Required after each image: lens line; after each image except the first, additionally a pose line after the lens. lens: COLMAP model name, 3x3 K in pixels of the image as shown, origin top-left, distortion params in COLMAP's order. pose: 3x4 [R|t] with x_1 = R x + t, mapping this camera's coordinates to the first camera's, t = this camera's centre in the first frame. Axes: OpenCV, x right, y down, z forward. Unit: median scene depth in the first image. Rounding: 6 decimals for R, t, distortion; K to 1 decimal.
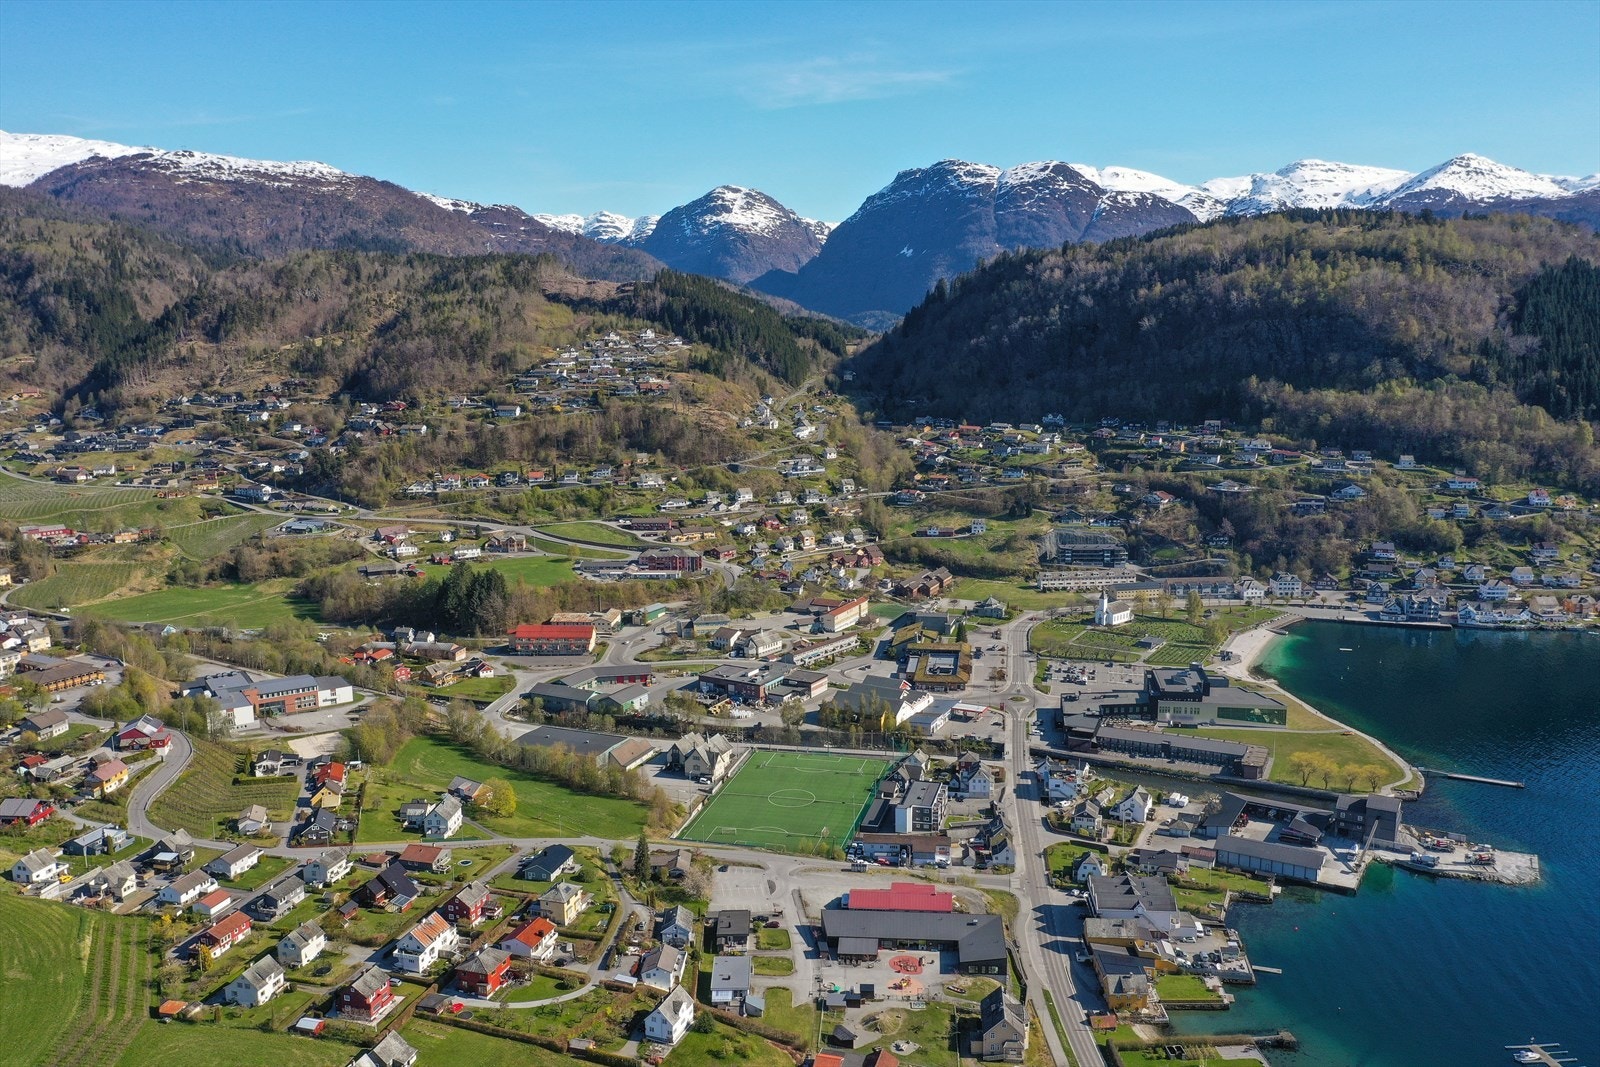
lens RADIAL K [[1265.6, 0, 800.0], [0, 1265.6, 539.3], [0, 0, 1]] dist [-0.003490, 0.000884]
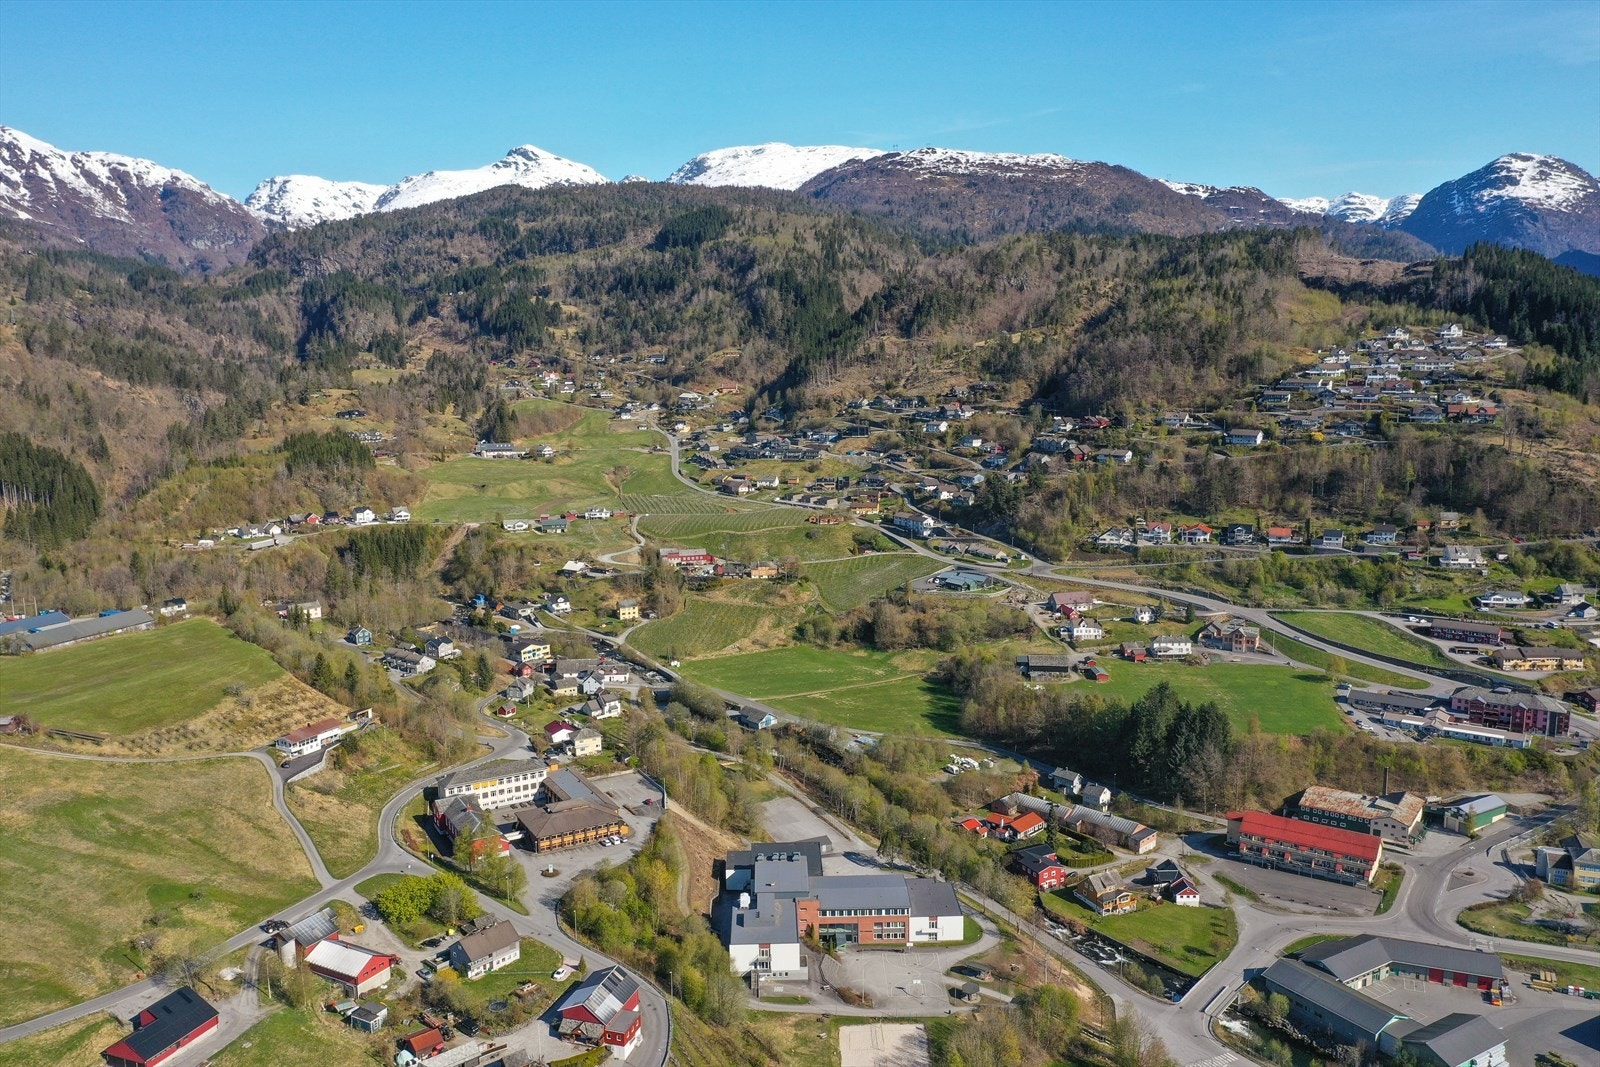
lens RADIAL K [[1265.6, 0, 795.2], [0, 1265.6, 535.8], [0, 0, 1]] dist [-0.003490, 0.000884]
pose [[0.852212, 0.089234, -0.515532, -0.072192], [-0.087650, 0.995773, 0.027468, -0.042568], [0.515803, 0.021778, 0.856430, 0.247959]]
